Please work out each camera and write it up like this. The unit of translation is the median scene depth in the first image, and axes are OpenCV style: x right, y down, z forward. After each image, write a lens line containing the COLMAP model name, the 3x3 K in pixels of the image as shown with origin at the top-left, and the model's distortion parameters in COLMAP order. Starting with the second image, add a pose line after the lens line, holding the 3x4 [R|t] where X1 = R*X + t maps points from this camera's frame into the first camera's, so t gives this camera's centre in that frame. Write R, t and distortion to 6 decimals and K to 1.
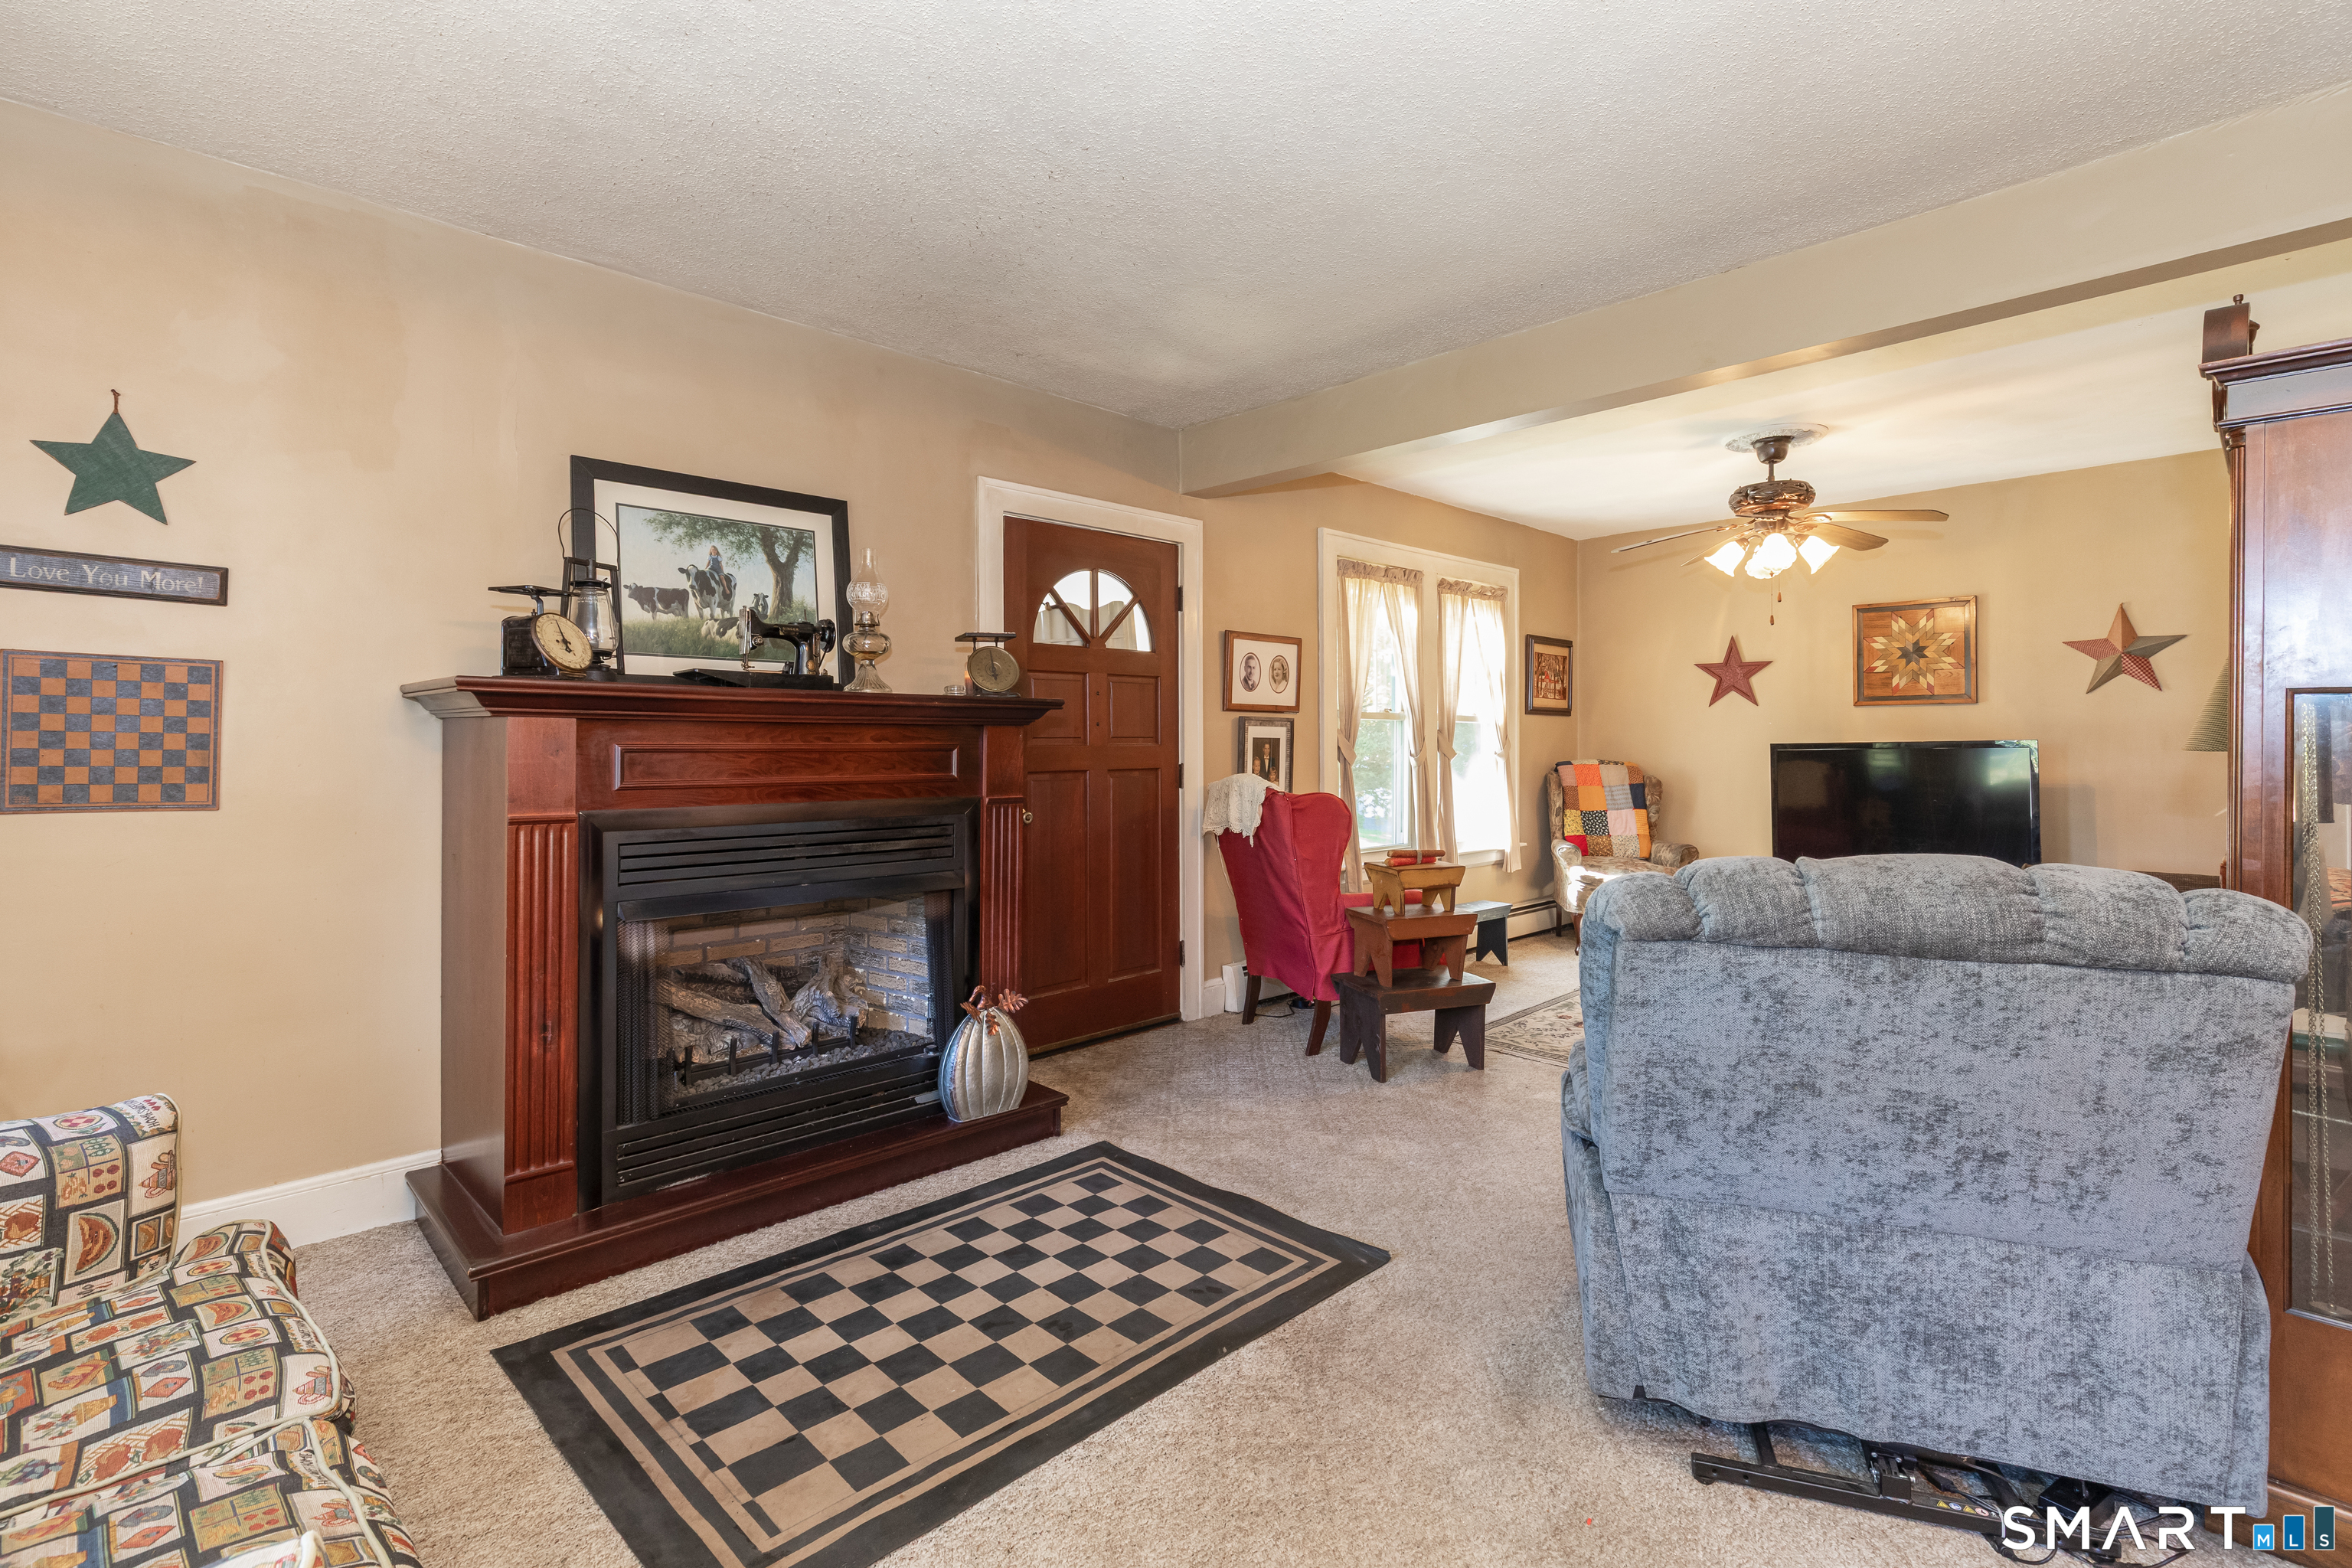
lens RADIAL K [[1081.4, 0, 1159.7], [0, 1081.4, 743.5], [0, 0, 1]] dist [0.008111, -0.001351]
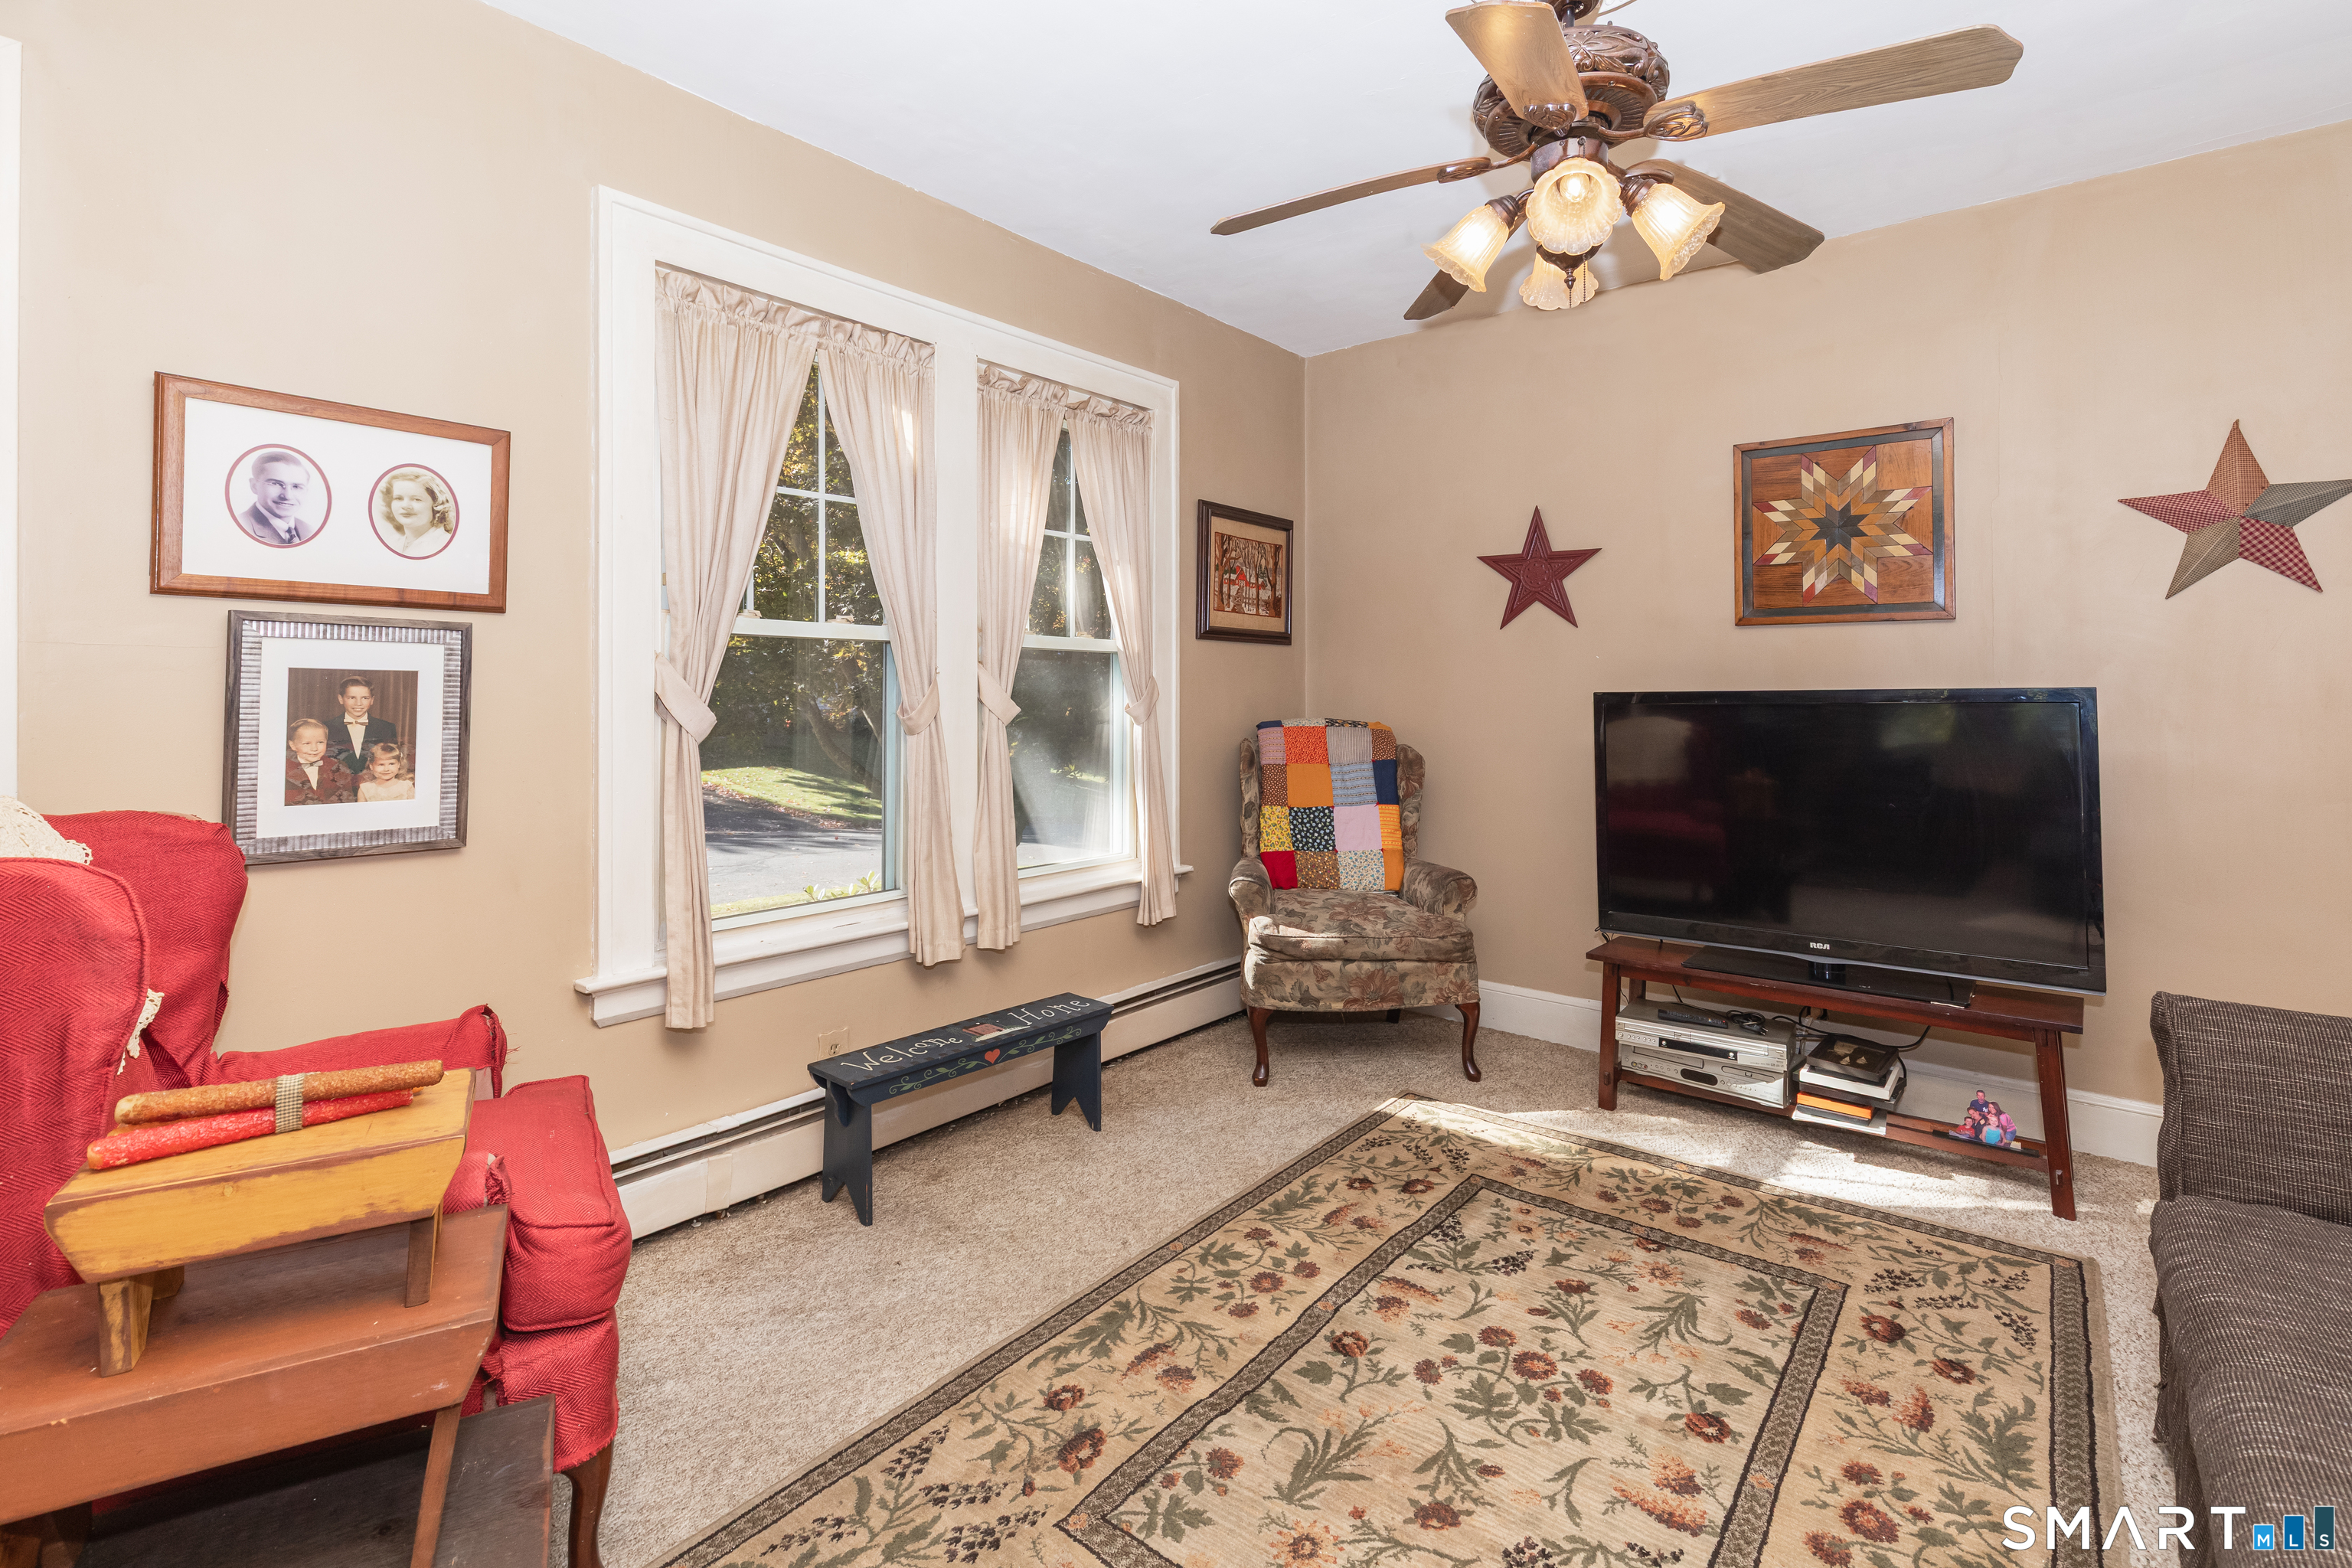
lens RADIAL K [[1081.4, 0, 1196.8], [0, 1081.4, 681.6], [0, 0, 1]] dist [0.008111, -0.001351]
pose [[0.991665, 0.007783, 0.128606, 0.413701], [-0.006759, 0.999942, -0.008394, -0.000224], [-0.128663, 0.007455, 0.991660, 0.679810]]
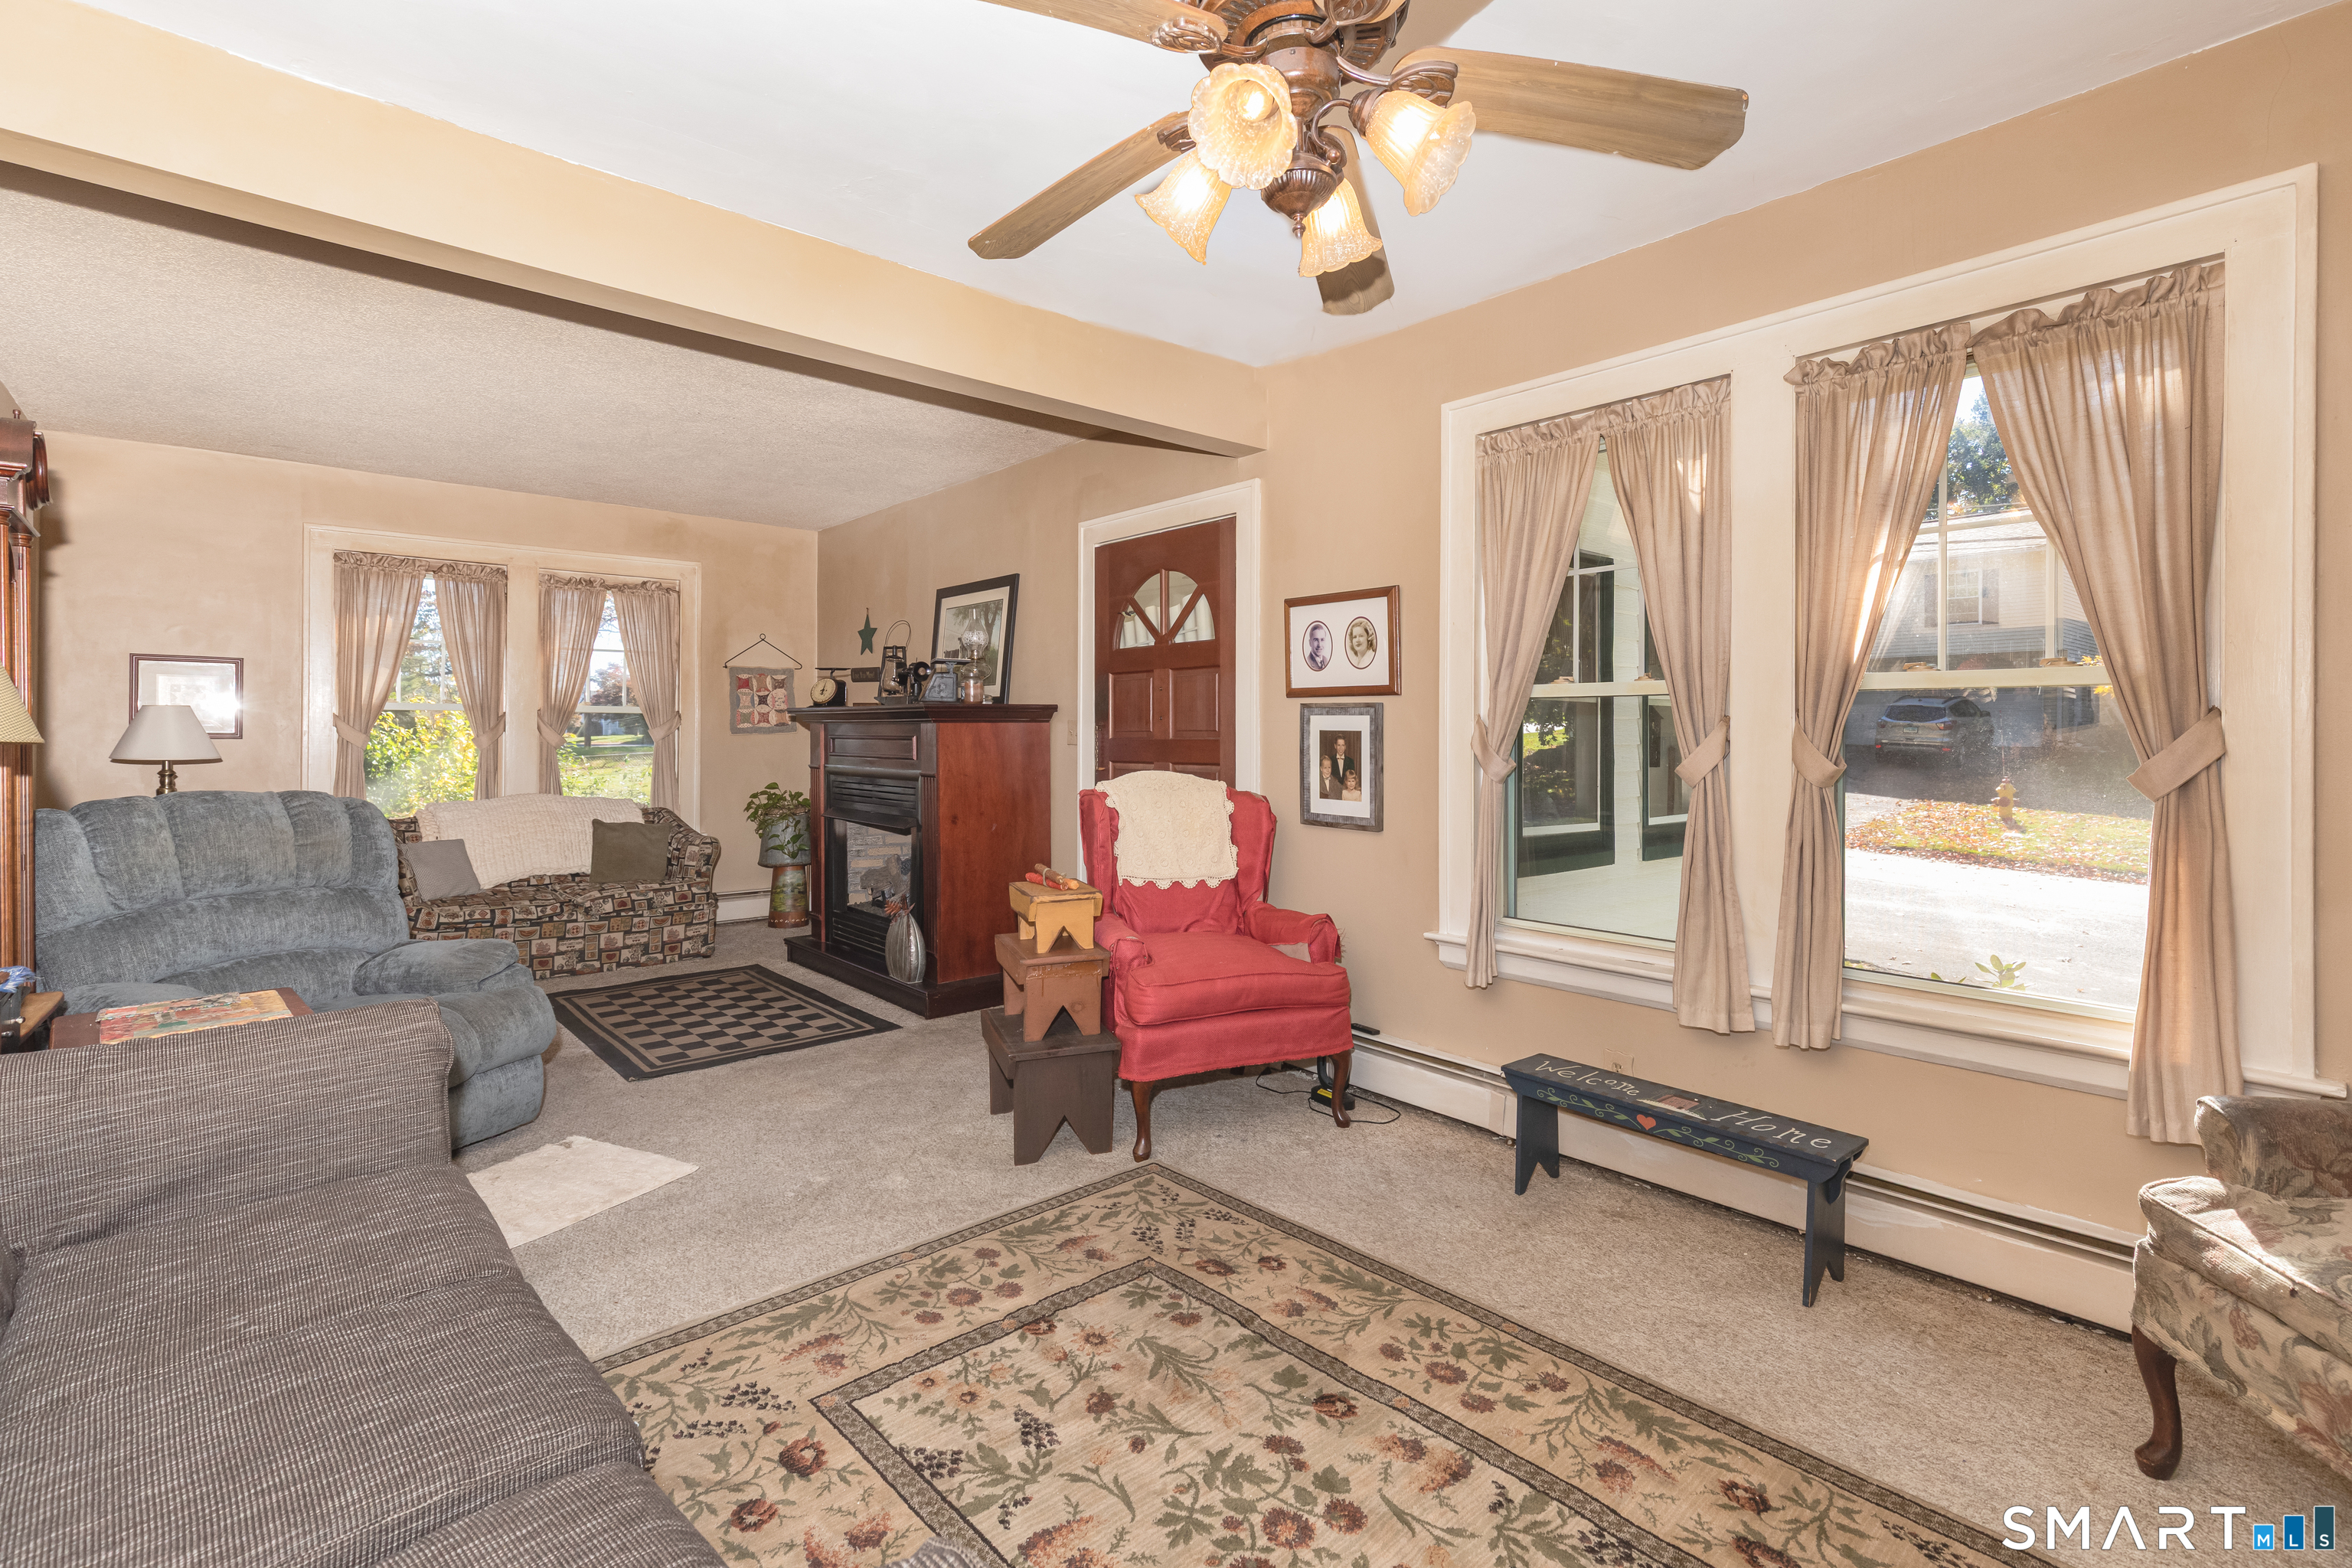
lens RADIAL K [[1081.4, 0, 1185.5], [0, 1081.4, 731.9], [0, 0, 1]] dist [0.008111, -0.001351]
pose [[-0.034432, -0.003533, -0.999401, 1.004681], [-0.005009, 0.999982, -0.003363, -0.001940], [0.999394, 0.004890, -0.034450, 1.090209]]
